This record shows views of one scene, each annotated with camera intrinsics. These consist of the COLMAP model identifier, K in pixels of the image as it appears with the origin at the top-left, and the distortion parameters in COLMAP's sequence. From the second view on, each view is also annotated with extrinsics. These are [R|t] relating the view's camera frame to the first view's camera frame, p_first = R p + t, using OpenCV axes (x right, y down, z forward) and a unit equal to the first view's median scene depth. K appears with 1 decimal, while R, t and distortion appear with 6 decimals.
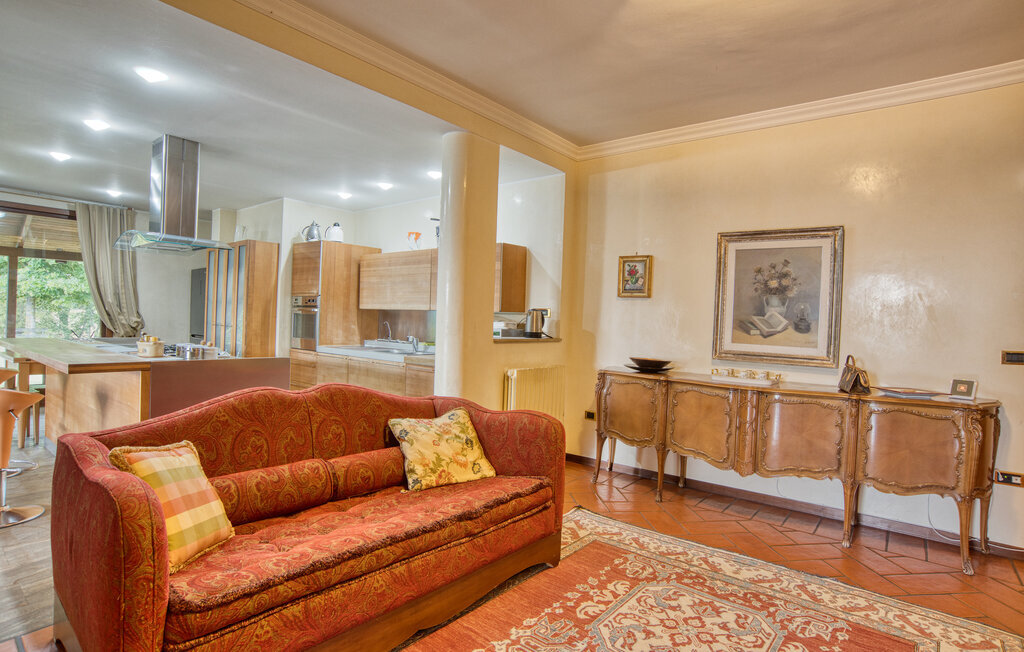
lens RADIAL K [[520.7, 0, 524.6], [0, 520.7, 328.7], [0, 0, 1]] dist [-0.095916, 0.044407]
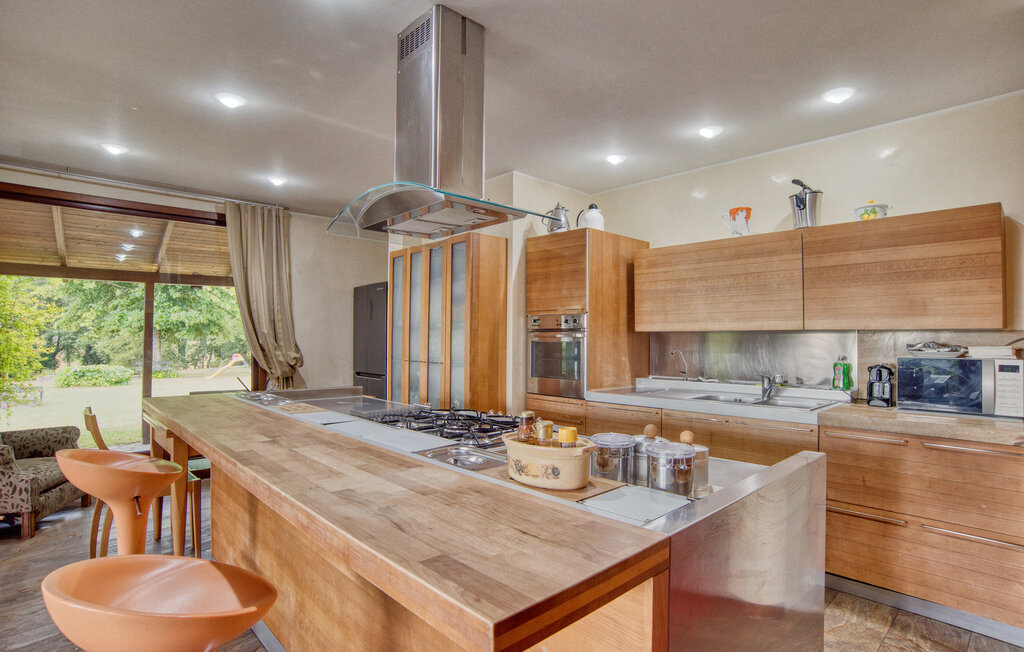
lens RADIAL K [[520.7, 0, 524.6], [0, 520.7, 328.7], [0, 0, 1]] dist [-0.095916, 0.044407]
pose [[0.988708, -0.033704, -0.146016, -0.365457], [0.028191, 0.998815, -0.039660, -0.019895], [0.147179, 0.035096, 0.988487, 0.327443]]
